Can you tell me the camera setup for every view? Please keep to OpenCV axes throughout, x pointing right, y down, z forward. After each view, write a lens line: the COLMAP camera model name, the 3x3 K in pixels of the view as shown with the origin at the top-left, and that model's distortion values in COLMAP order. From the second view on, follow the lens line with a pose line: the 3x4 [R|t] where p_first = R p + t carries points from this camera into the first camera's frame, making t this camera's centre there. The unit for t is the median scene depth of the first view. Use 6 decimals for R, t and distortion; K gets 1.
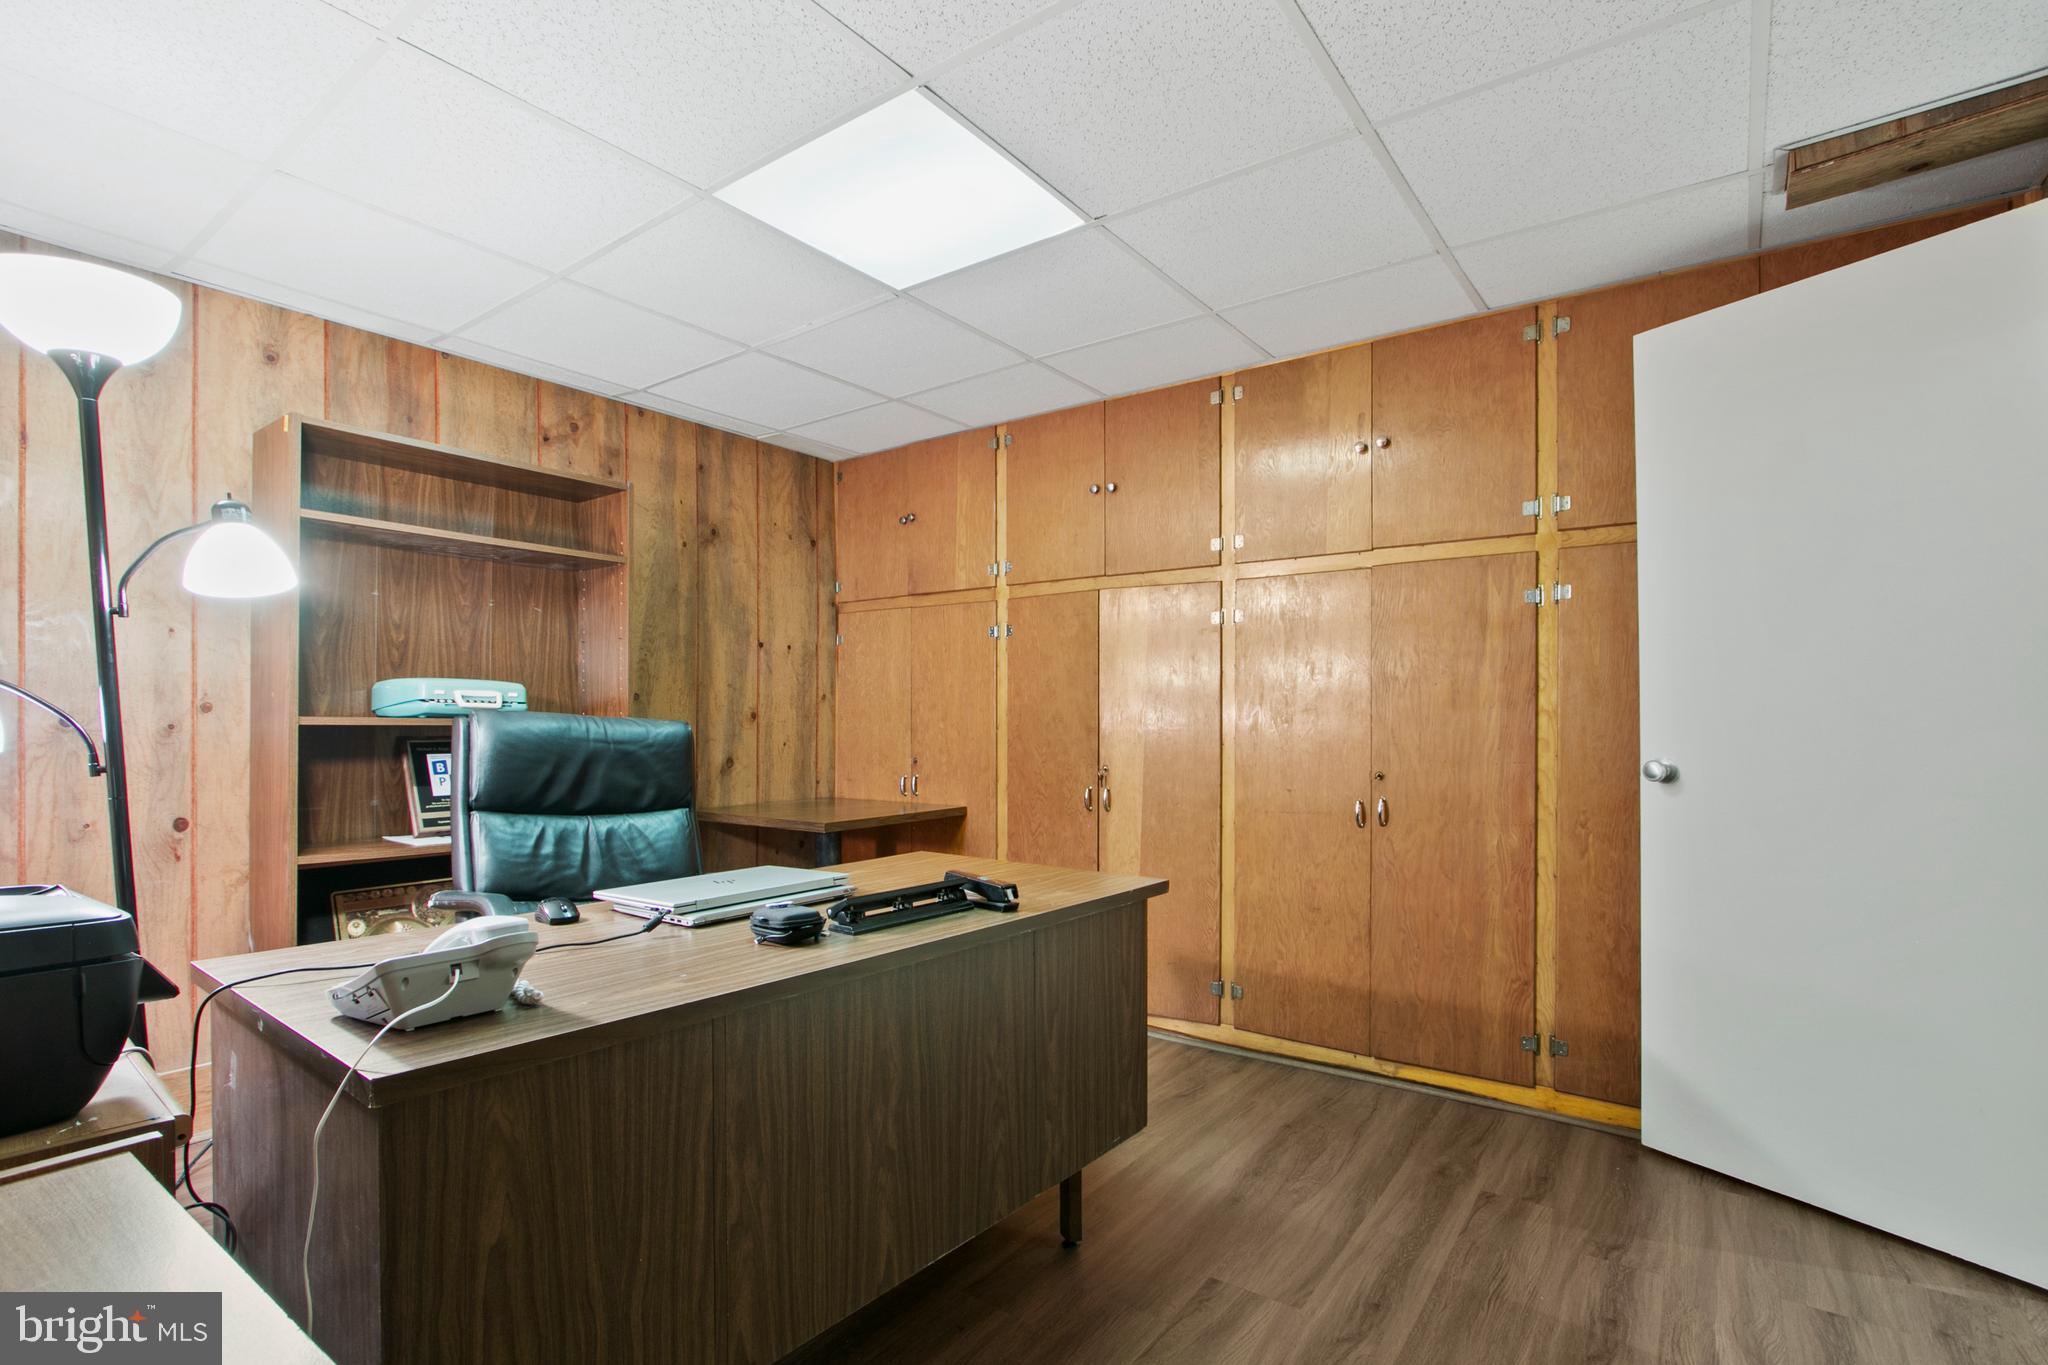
lens RADIAL K [[962.2, 0, 1026.0], [0, 962.2, 715.1], [0, 0, 1]] dist [-0.013810, 0.003970]
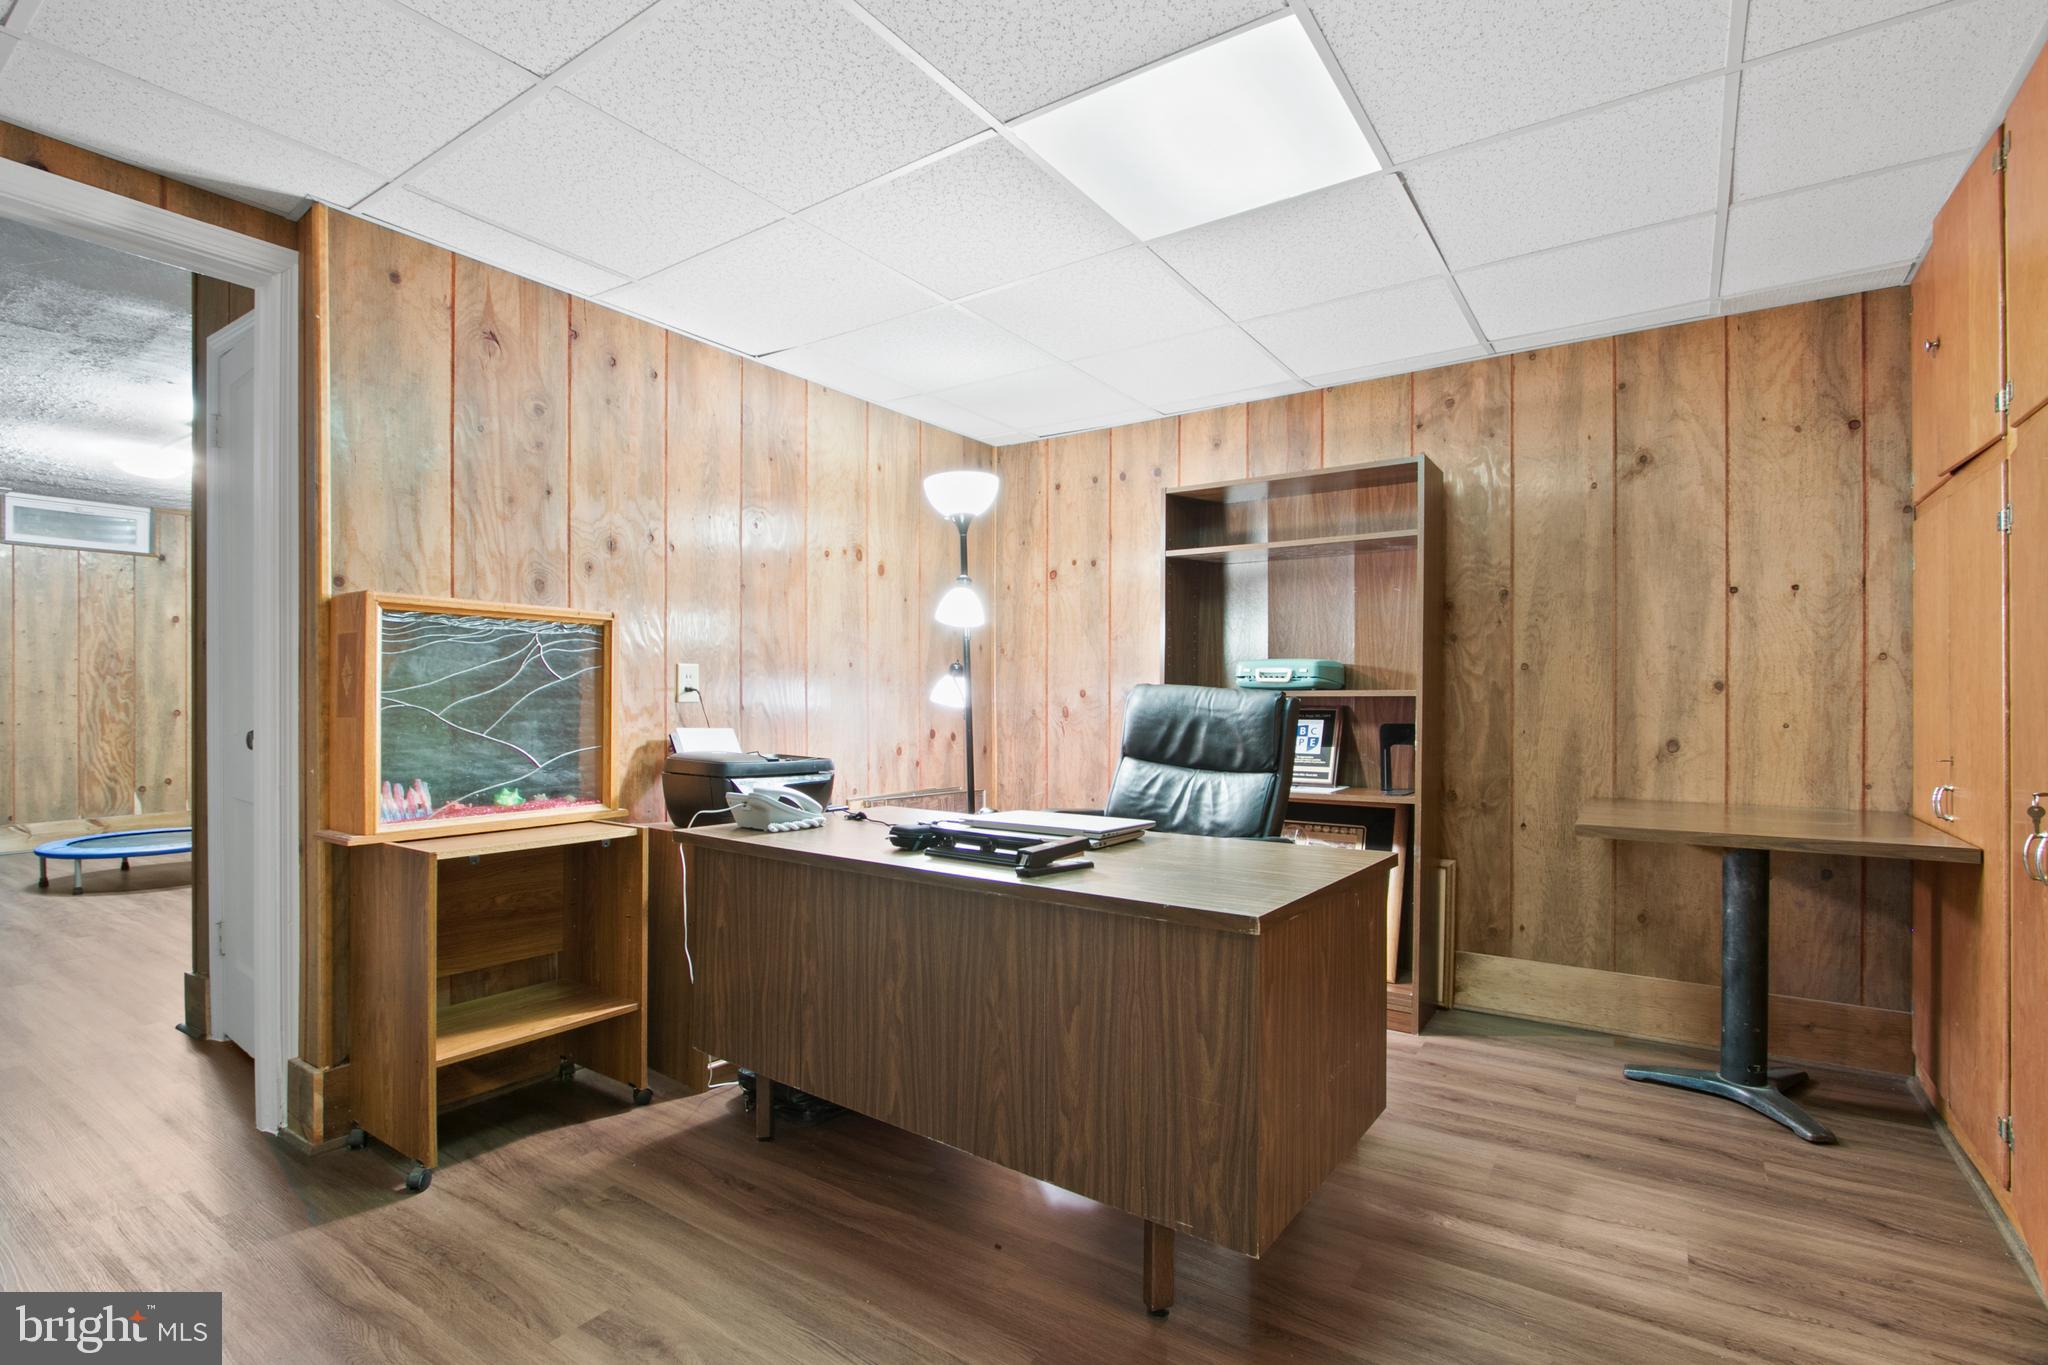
lens RADIAL K [[962.2, 0, 1015.2], [0, 962.2, 695.7], [0, 0, 1]] dist [-0.013810, 0.003970]
pose [[0.032365, 0.001812, -0.999474, 0.482309], [0.004706, 0.999987, 0.001965, 0.004507], [0.999465, -0.004767, 0.032356, 0.462034]]
